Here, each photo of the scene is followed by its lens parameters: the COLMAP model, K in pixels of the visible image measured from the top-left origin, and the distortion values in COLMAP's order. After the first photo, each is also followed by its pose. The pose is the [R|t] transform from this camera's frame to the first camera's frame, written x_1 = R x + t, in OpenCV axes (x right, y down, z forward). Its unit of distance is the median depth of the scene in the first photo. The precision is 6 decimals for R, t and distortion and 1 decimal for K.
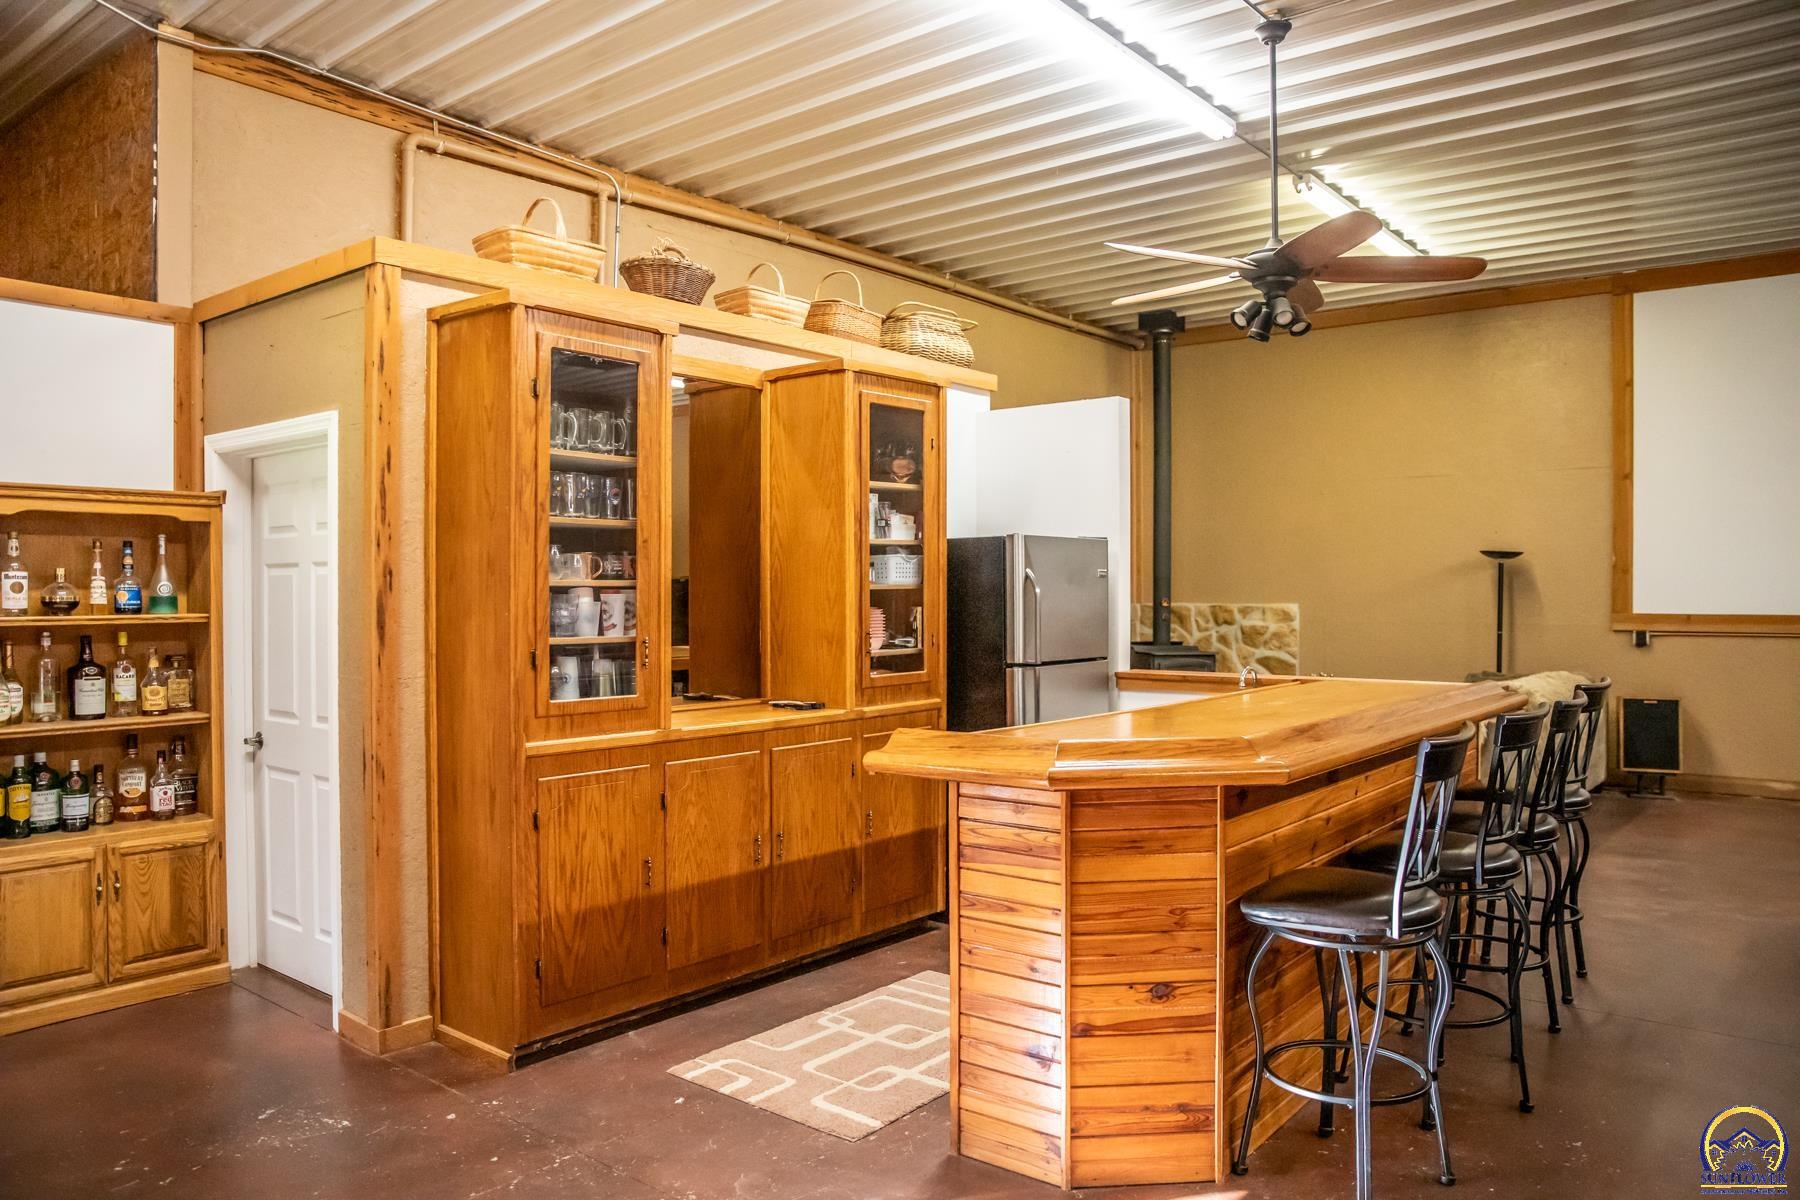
lens RADIAL K [[1256.9, 0, 924.2], [0, 1256.9, 582.3], [0, 0, 1]] dist [-0.124595, 0.093100]
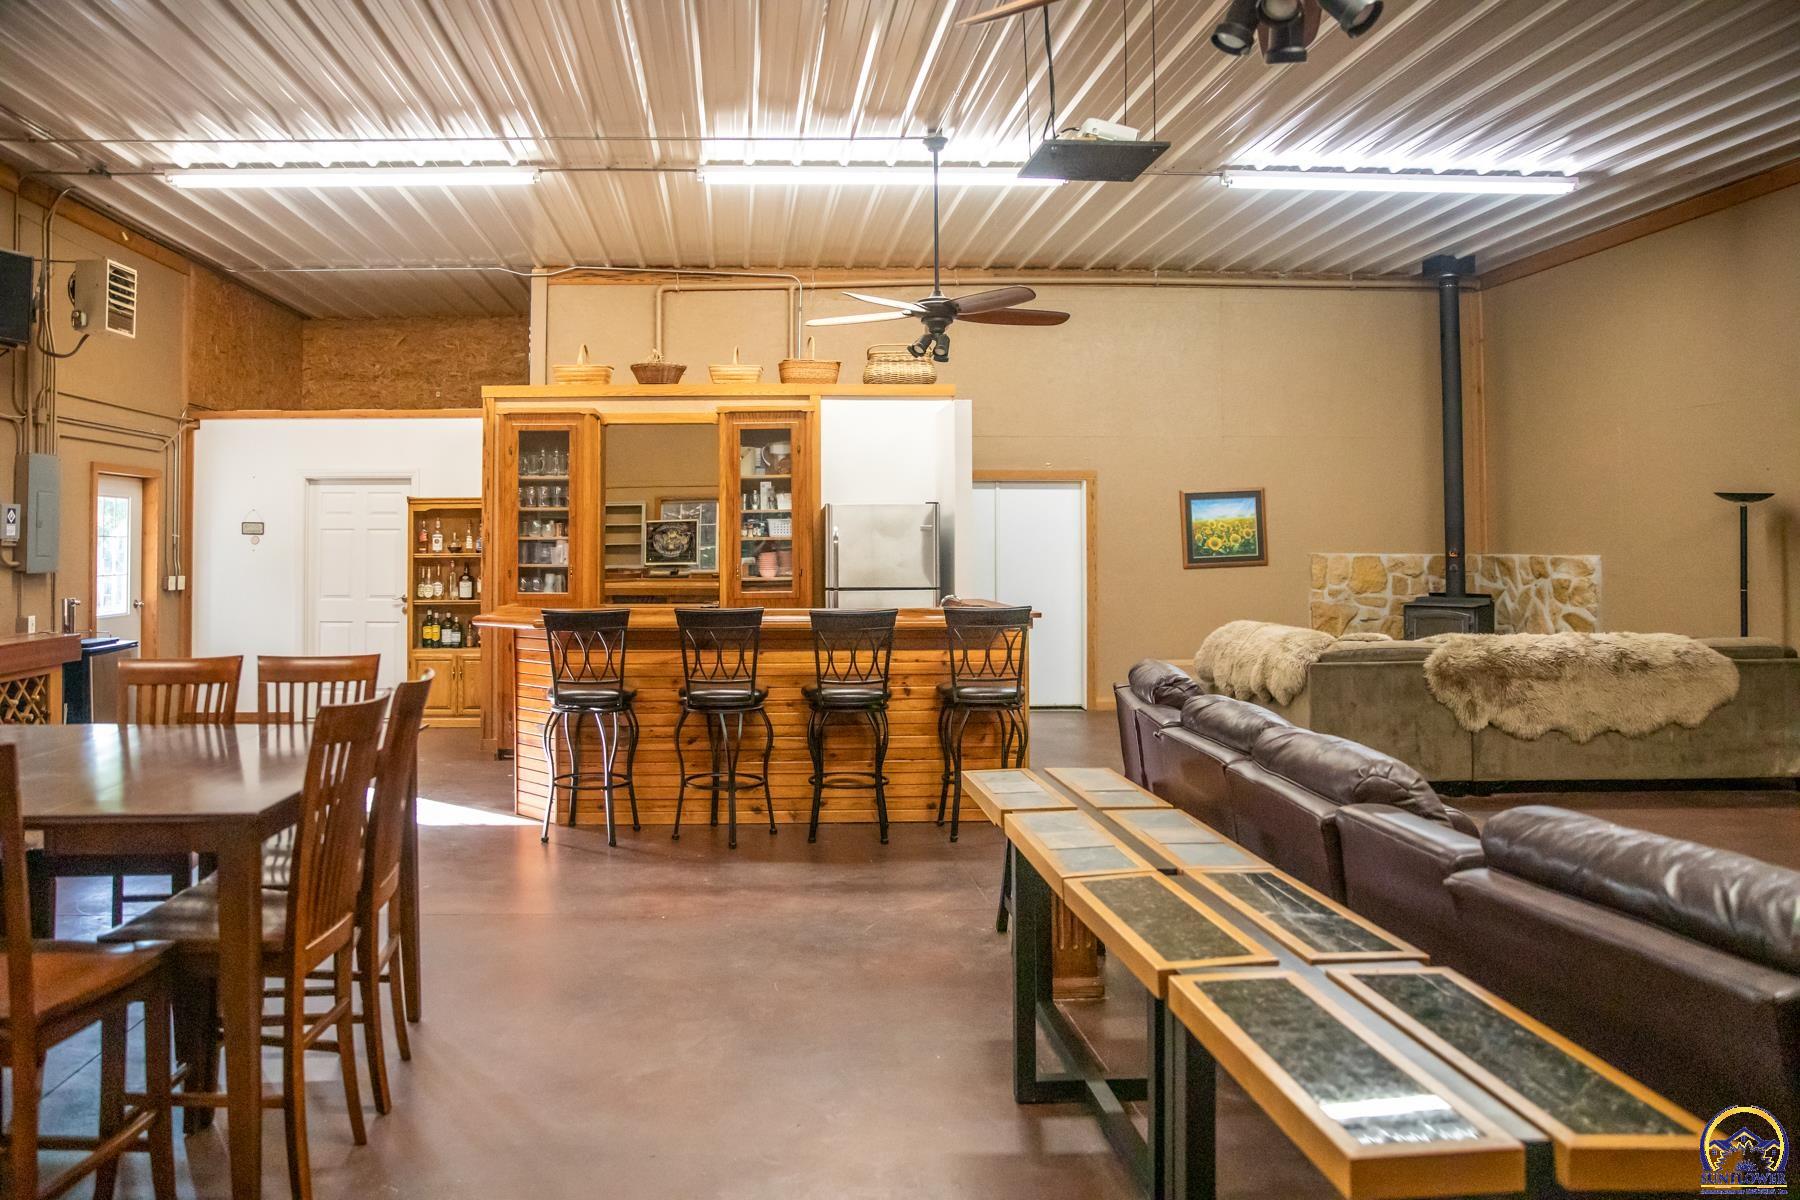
lens RADIAL K [[1273.5, 0, 803.8], [0, 1273.5, 514.6], [0, 0, 1]] dist [-0.071360, 0.090048]
pose [[0.652985, -0.018607, -0.757142, 1.449786], [0.006085, 0.999795, -0.019322, 0.004842], [0.757346, 0.008009, 0.652964, -0.056267]]
